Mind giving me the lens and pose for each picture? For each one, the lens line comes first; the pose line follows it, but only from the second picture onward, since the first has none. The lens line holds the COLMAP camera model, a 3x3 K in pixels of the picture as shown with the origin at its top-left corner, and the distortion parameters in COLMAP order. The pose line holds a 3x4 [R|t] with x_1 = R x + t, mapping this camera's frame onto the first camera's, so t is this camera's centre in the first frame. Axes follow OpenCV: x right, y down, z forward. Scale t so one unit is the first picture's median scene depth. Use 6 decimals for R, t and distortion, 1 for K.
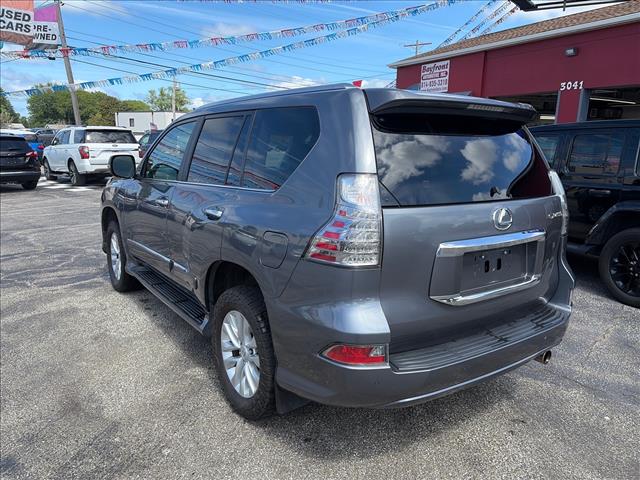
lens RADIAL K [[485.0, 0, 318.1], [0, 485.0, 238.3], [0, 0, 1]] dist [0.059290, -0.062450]
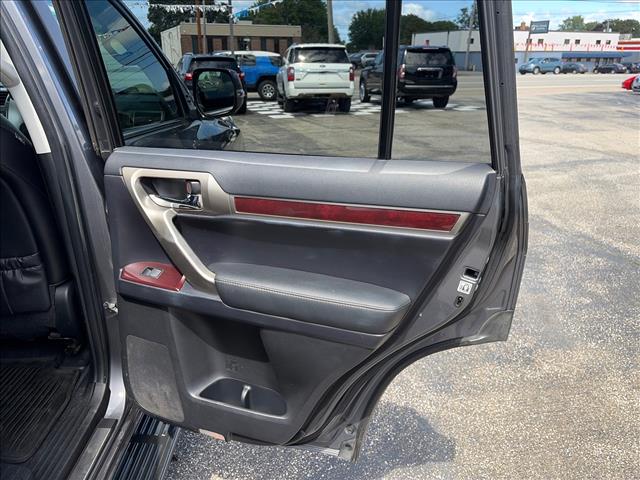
lens RADIAL K [[485.0, 0, 318.1], [0, 485.0, 238.3], [0, 0, 1]] dist [0.059290, -0.062450]
pose [[0.827805, 0.181784, -0.530748, 0.094766], [-0.103889, 0.979357, 0.173399, -0.038484], [0.551313, -0.088402, 0.829602, 0.243322]]
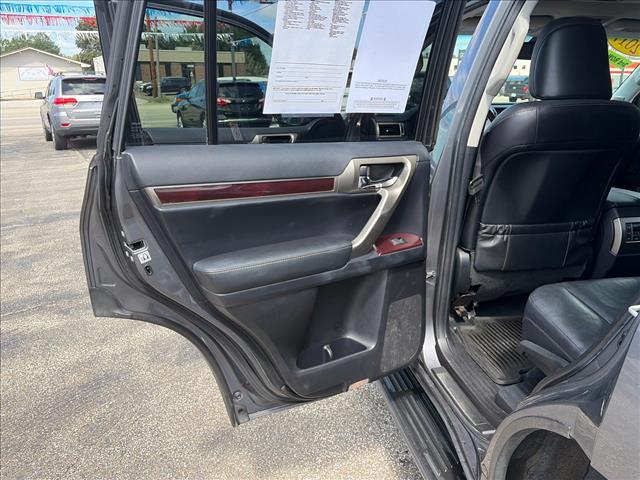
lens RADIAL K [[485.0, 0, 318.1], [0, 485.0, 238.3], [0, 0, 1]] dist [0.059290, -0.062450]
pose [[0.902341, 0.112166, -0.416173, -0.043565], [-0.069845, 0.990836, 0.115610, -0.016800], [0.425326, -0.075252, 0.901906, 0.130484]]
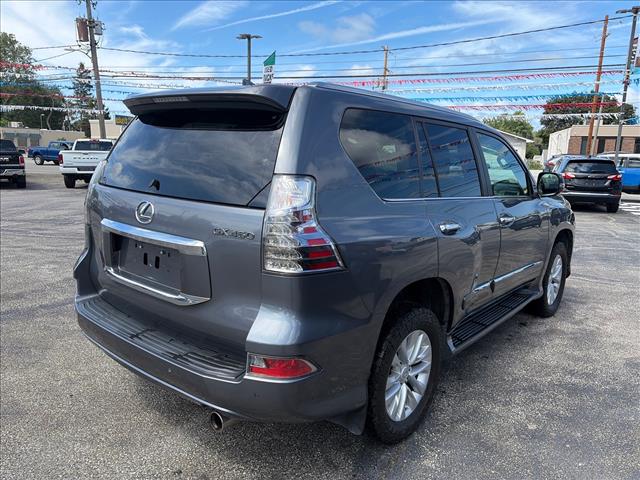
lens RADIAL K [[485.0, 0, 318.1], [0, 485.0, 238.3], [0, 0, 1]] dist [0.059290, -0.062450]
pose [[0.249488, 0.162012, -0.954729, 0.212419], [-0.217034, 0.970180, 0.107919, -0.025656], [0.943744, 0.180284, 0.277210, 0.162030]]
